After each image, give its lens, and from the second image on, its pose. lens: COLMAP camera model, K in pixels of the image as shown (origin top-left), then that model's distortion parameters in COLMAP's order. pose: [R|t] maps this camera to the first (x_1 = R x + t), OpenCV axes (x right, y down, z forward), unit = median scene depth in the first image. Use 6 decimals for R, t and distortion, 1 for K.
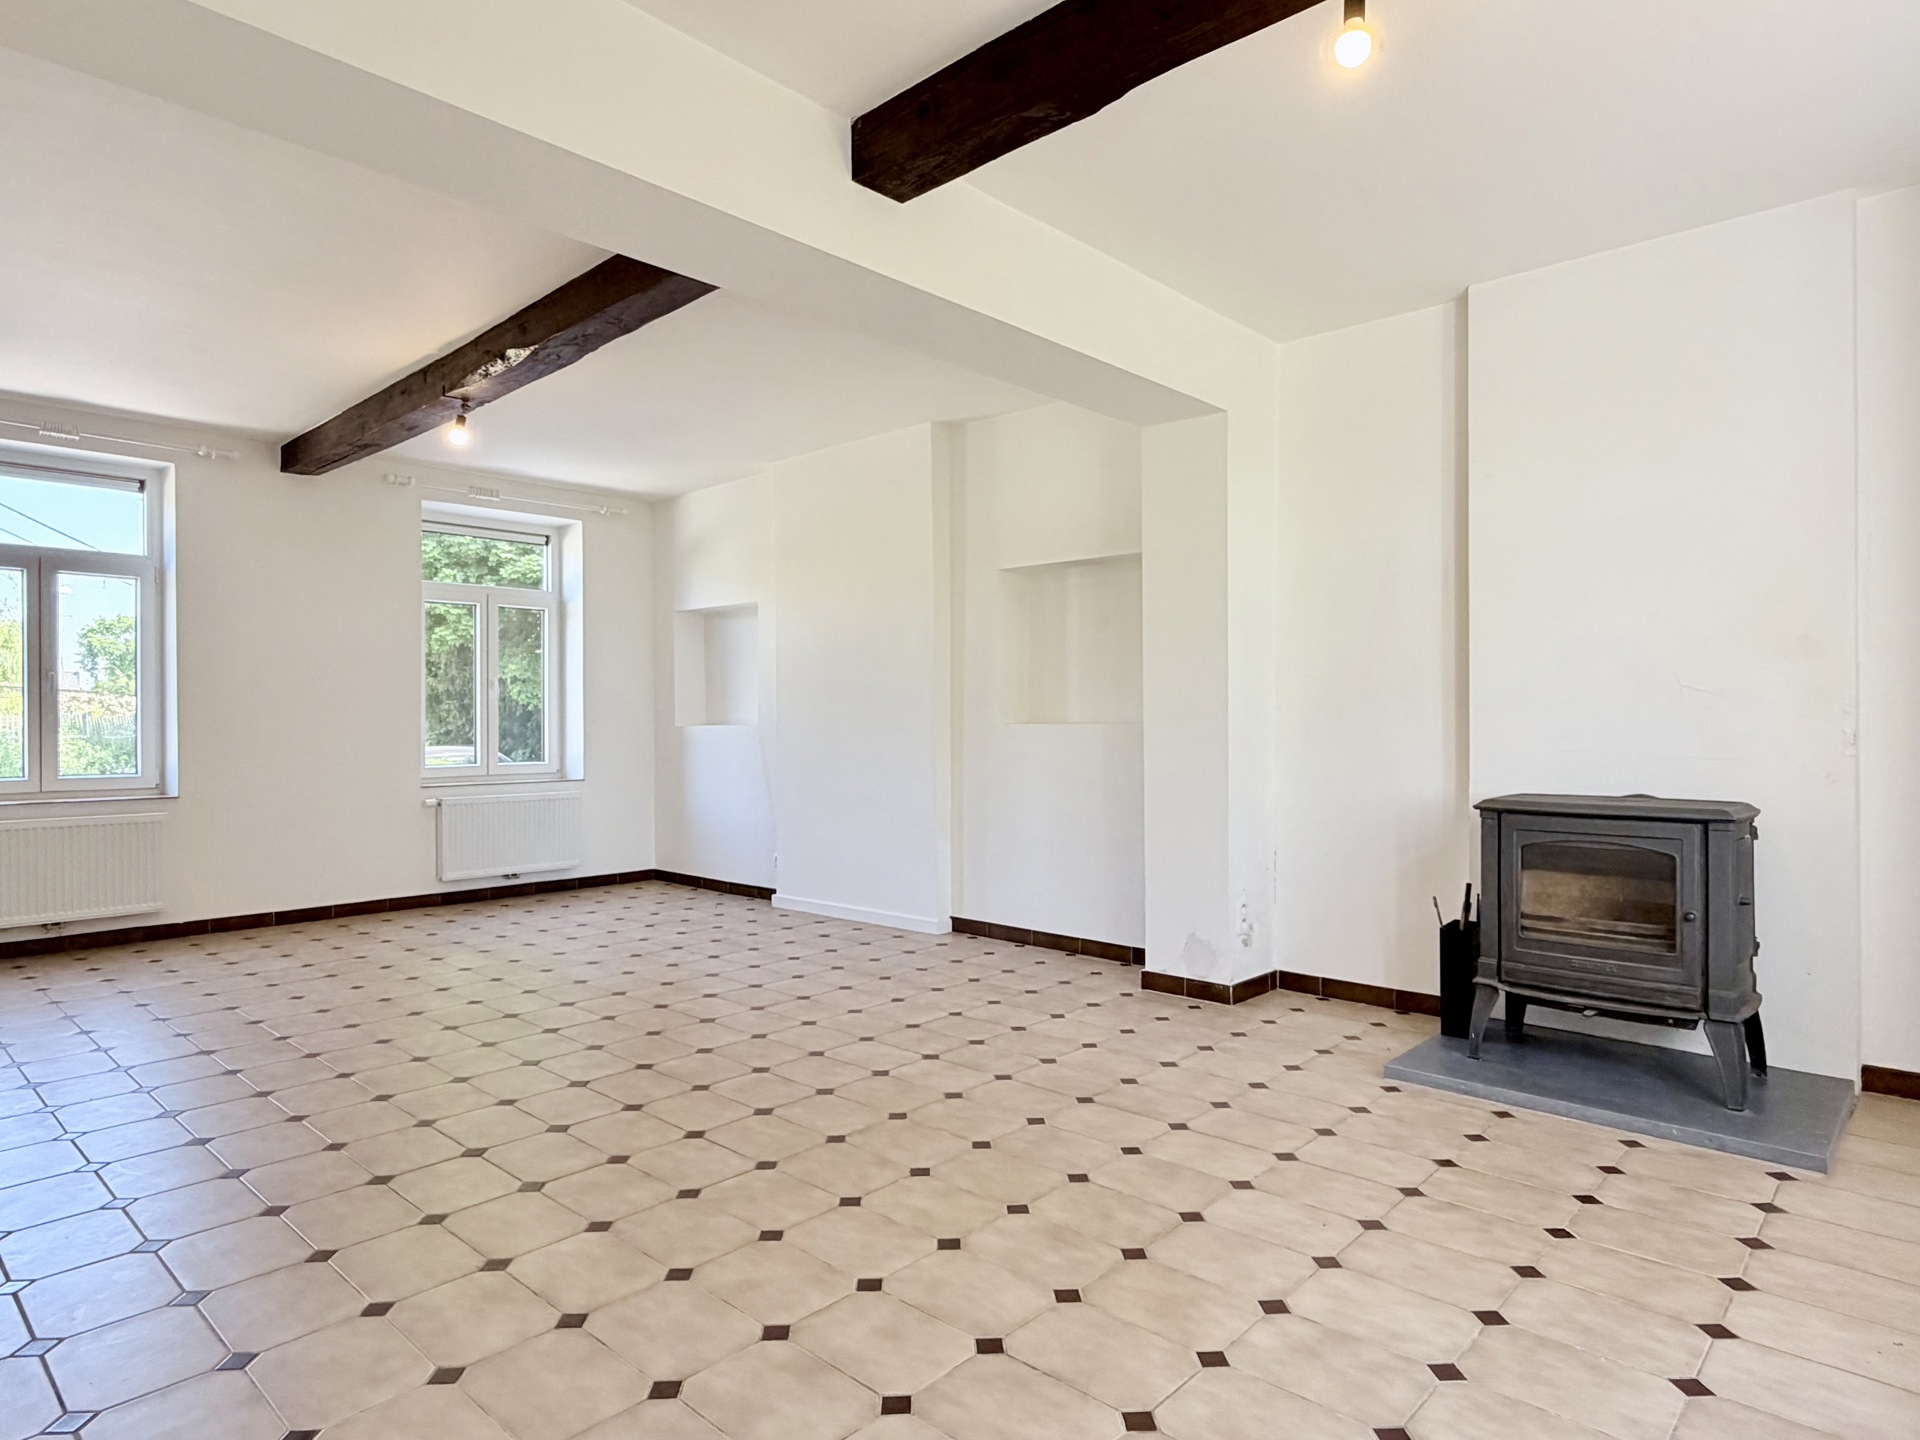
lens RADIAL K [[1102.1, 0, 960.0], [0, 1102.1, 720.0], [0, 0, 1]] dist [0.002399, -0.001046]
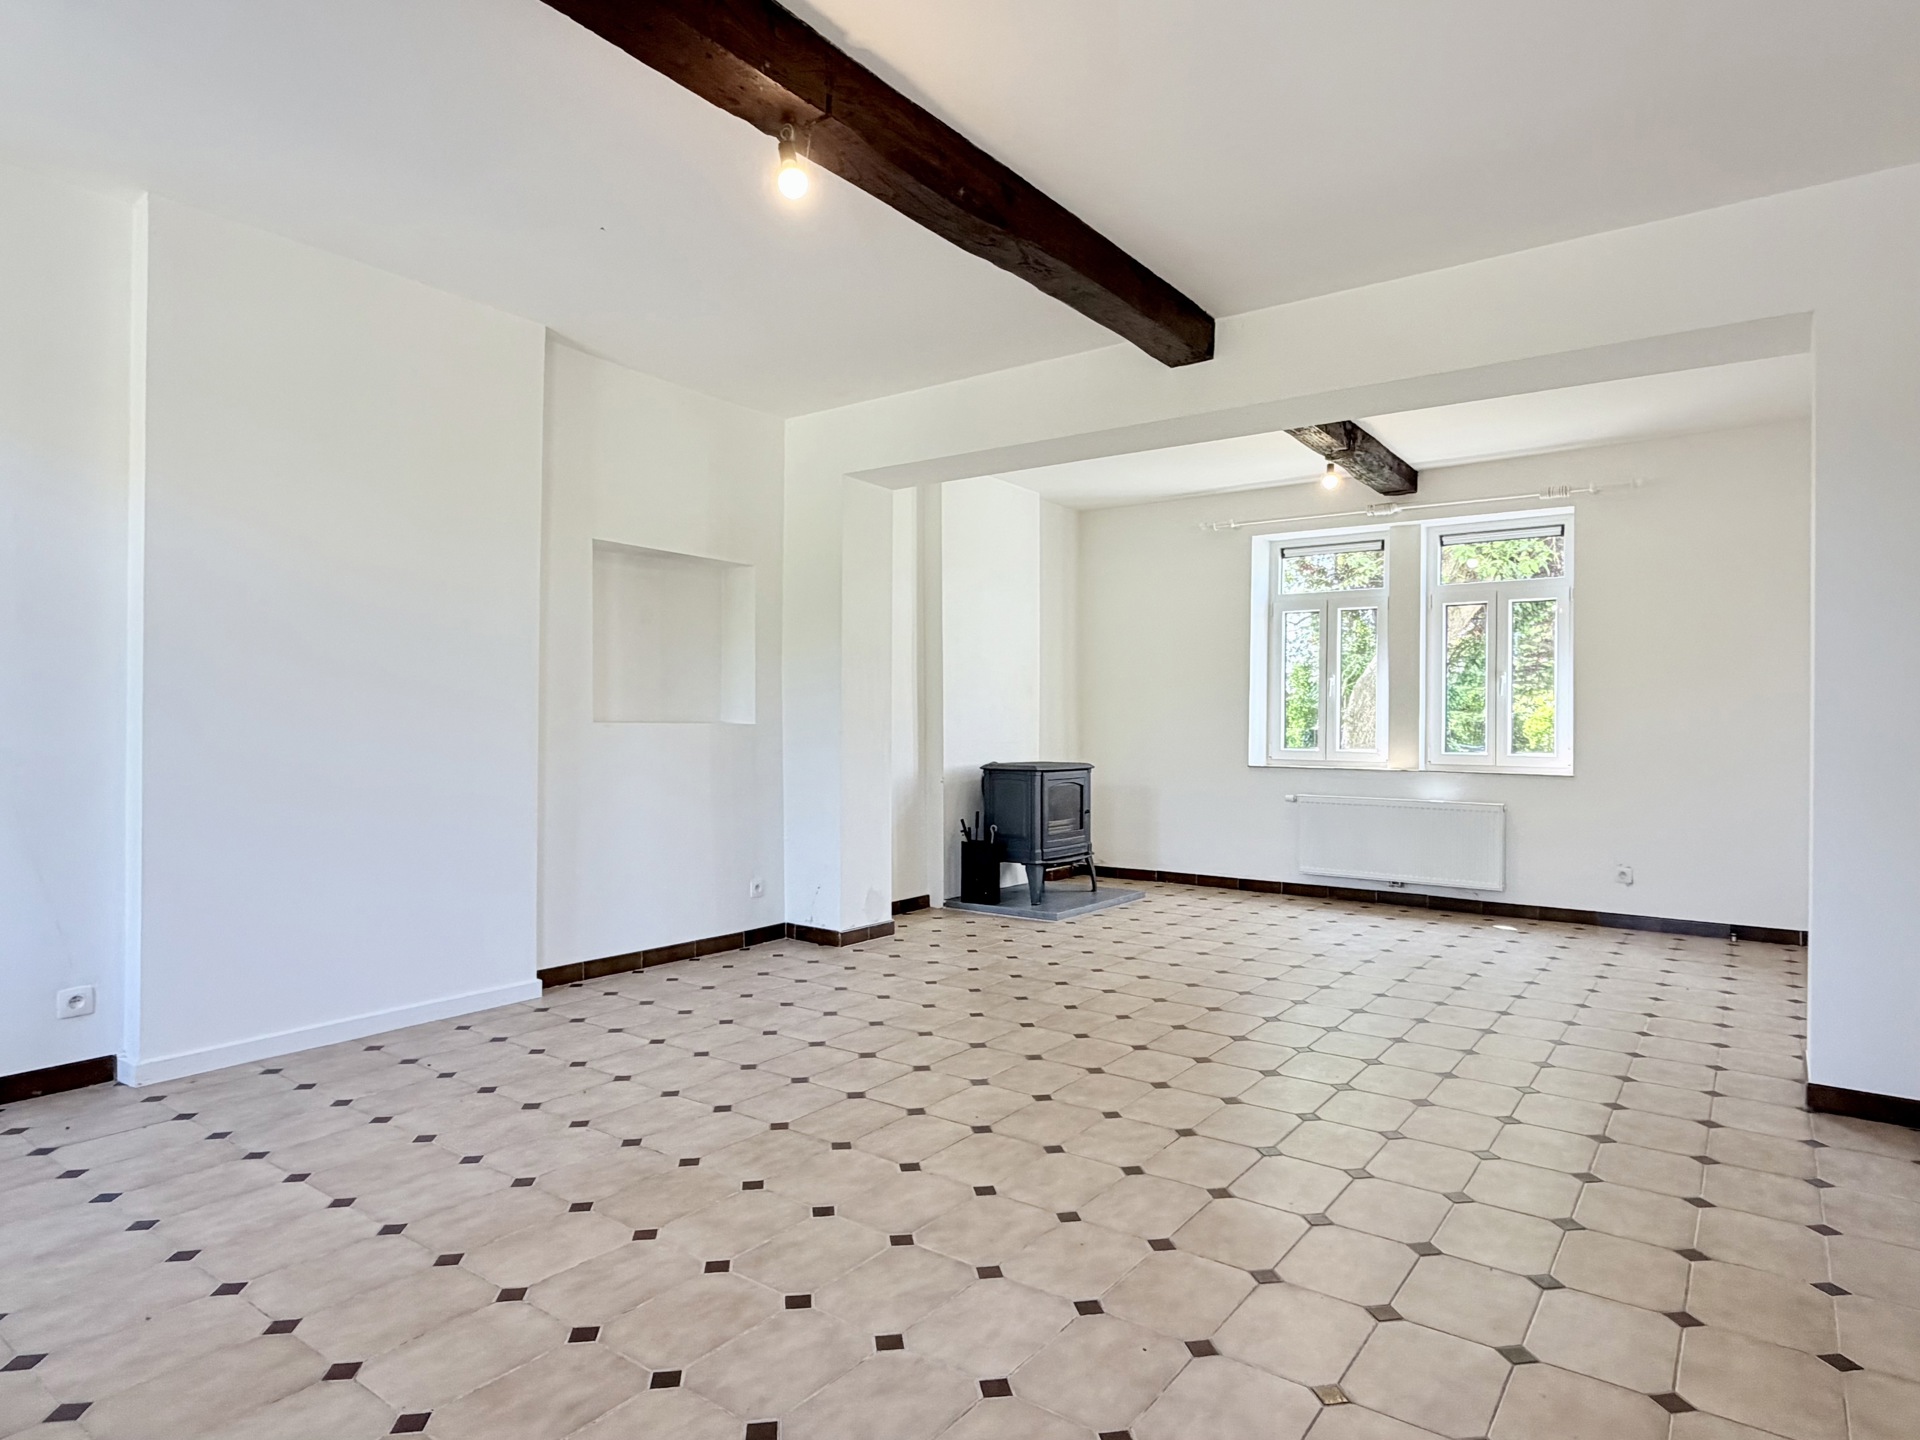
lens RADIAL K [[1102.1, 0, 960.0], [0, 1102.1, 720.0], [0, 0, 1]] dist [0.002399, -0.001046]
pose [[-0.123562, 0.010370, 0.992283, -1.119243], [-0.008683, 0.999896, -0.011531, 0.013570], [-0.992299, -0.010041, -0.123459, 1.113290]]
